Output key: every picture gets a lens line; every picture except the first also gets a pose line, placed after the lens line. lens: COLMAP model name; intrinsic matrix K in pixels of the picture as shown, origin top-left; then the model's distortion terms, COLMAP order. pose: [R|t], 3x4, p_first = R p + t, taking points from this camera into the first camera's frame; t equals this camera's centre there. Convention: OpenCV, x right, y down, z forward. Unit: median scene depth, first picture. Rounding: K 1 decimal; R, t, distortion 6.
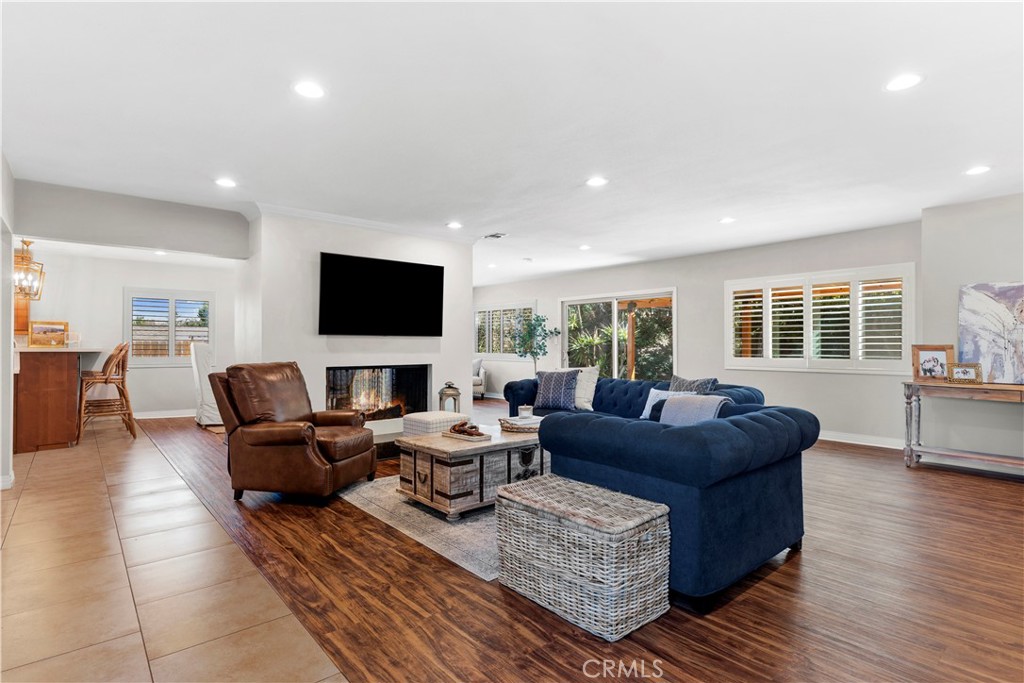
lens RADIAL K [[502.1, 0, 494.5], [0, 502.1, 338.8], [0, 0, 1]] dist [0.003810, 0.000036]
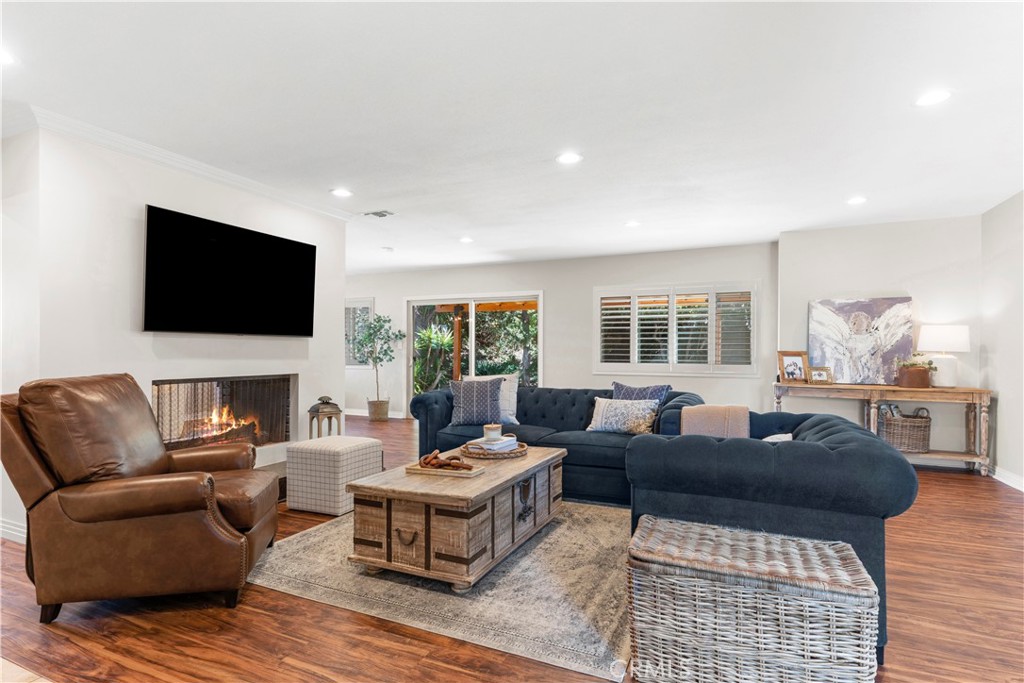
lens RADIAL K [[525.6, 0, 515.7], [0, 525.6, 350.2], [0, 0, 1]] dist [0.004241, -0.000112]
pose [[0.905562, 0.005374, 0.424181, -0.234831], [-0.010664, 0.999892, 0.010099, 0.005387], [-0.424081, -0.013669, 0.905521, 0.203576]]
